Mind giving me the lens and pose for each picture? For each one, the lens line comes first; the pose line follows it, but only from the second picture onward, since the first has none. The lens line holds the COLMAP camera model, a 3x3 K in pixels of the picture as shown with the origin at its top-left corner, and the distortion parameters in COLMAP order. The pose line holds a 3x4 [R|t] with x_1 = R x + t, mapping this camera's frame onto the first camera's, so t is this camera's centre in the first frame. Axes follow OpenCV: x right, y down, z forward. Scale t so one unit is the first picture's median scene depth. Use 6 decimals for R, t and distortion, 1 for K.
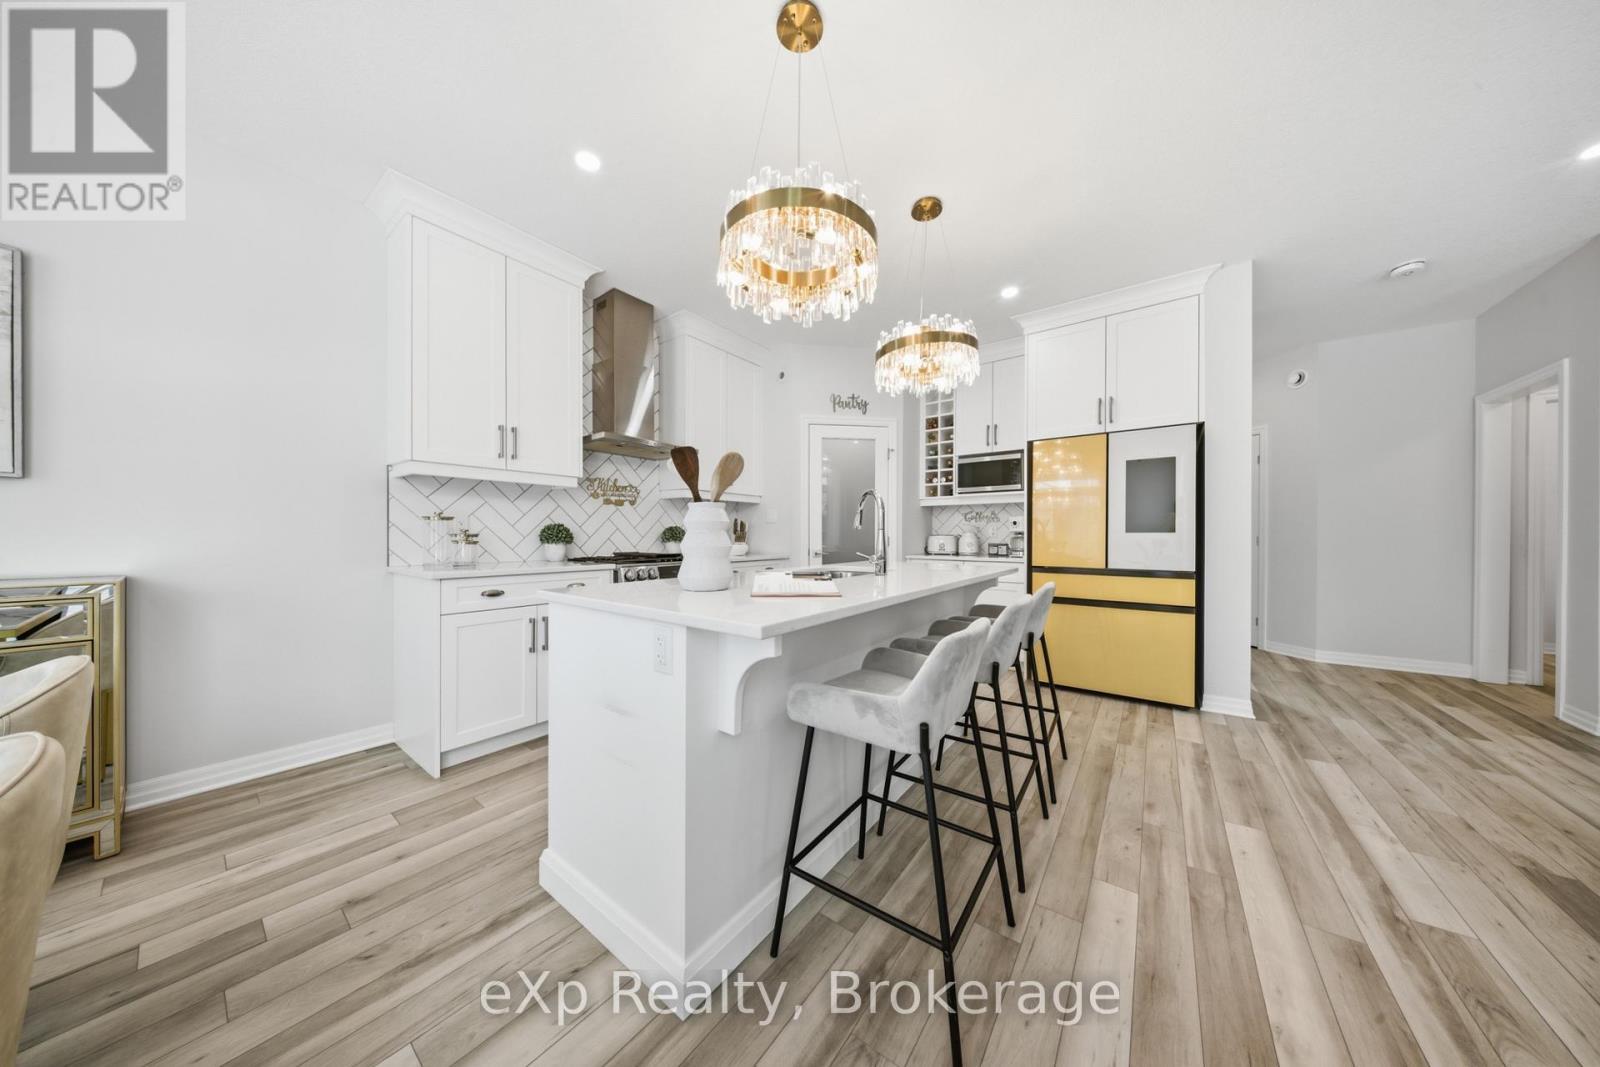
lens RADIAL K [[476.3, 0, 778.3], [0, 476.3, 525.1], [0, 0, 1]] dist [-0.010503, 0.000274]
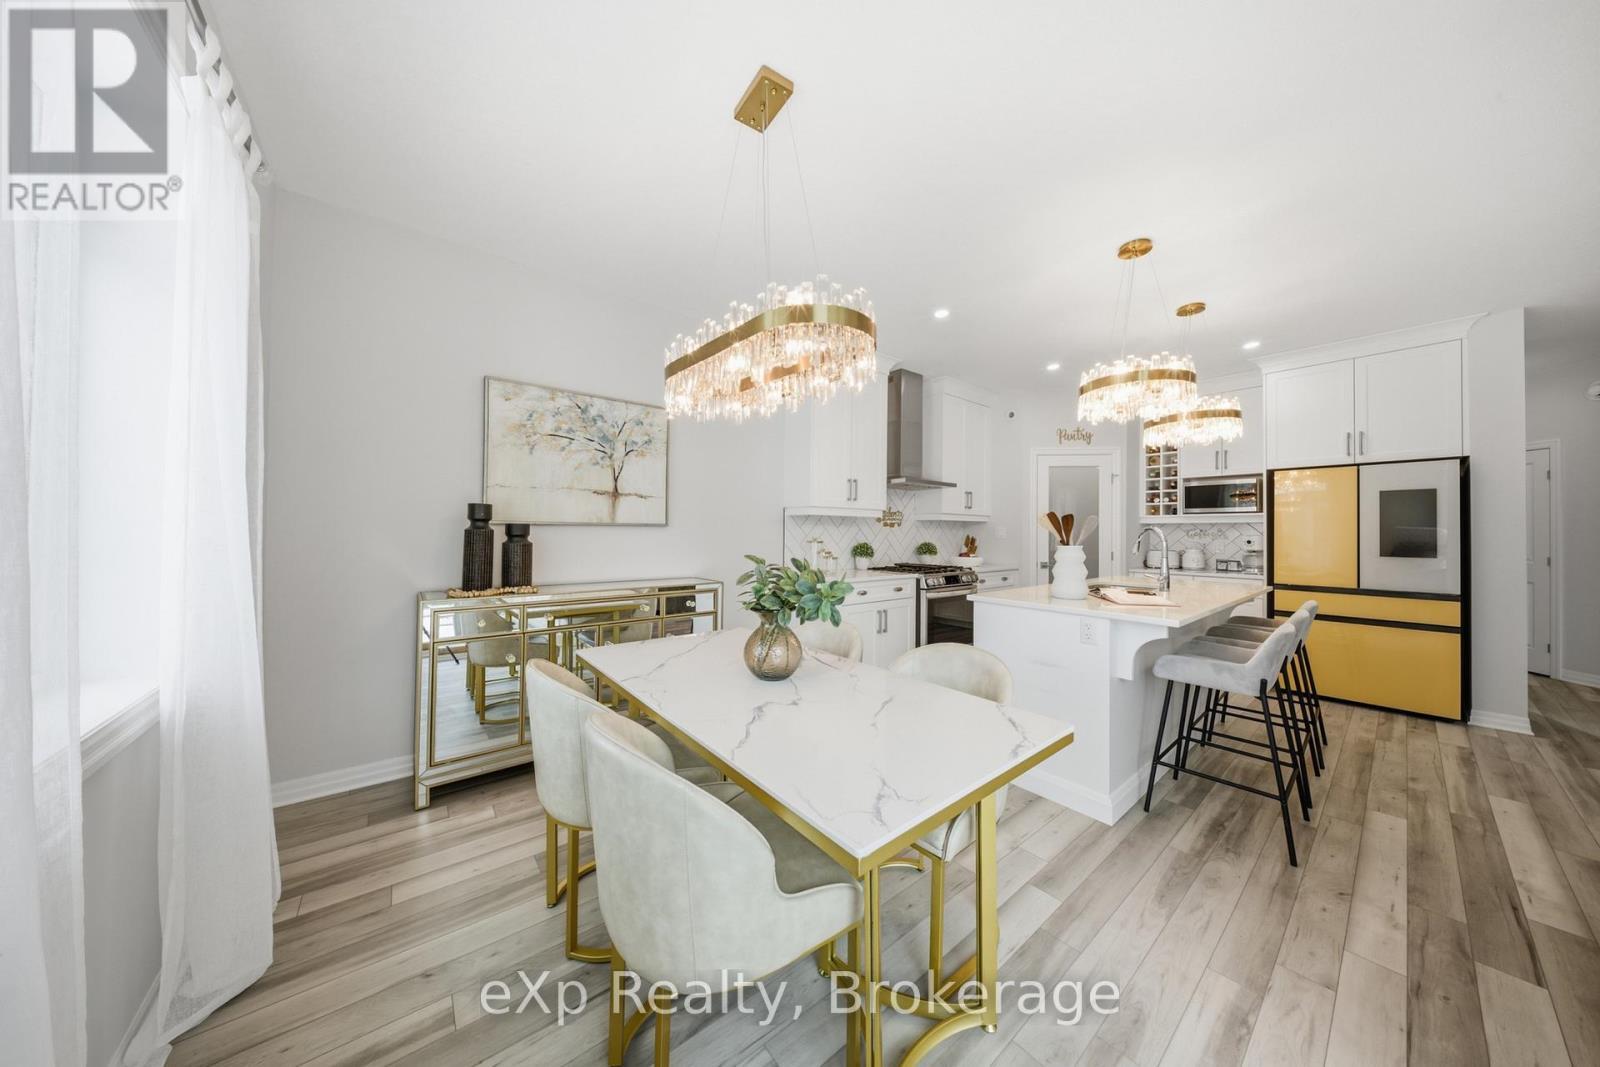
lens RADIAL K [[476.3, 0, 797.0], [0, 476.3, 519.1], [0, 0, 1]] dist [-0.010503, 0.000274]
pose [[0.970817, -0.000121, -0.239821, -0.335576], [-0.002912, 0.999920, -0.012290, -0.056276], [0.239804, 0.012630, 0.970739, -0.402305]]
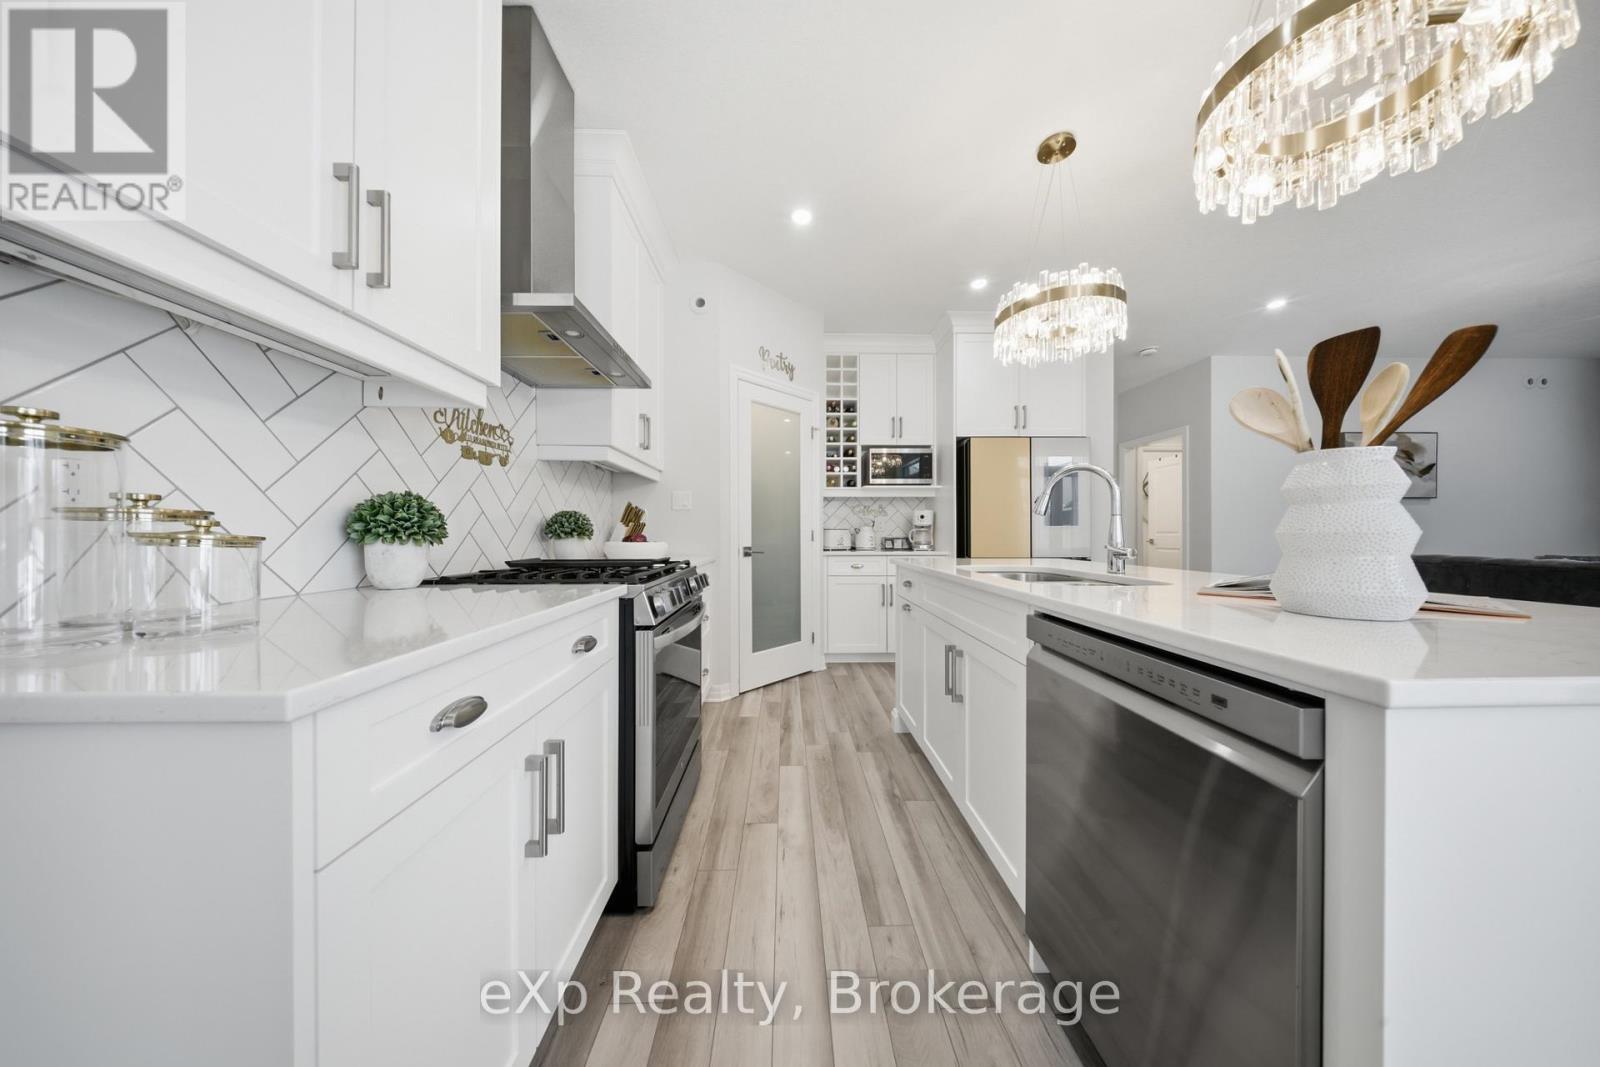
lens RADIAL K [[476.3, 0, 804.5], [0, 476.3, 535.7], [0, 0, 1]] dist [-0.010503, 0.000274]
pose [[0.773028, -0.006672, 0.634336, -0.476485], [-0.009601, 0.999707, 0.022214, 0.022055], [-0.634299, -0.023262, 0.772738, 0.513781]]
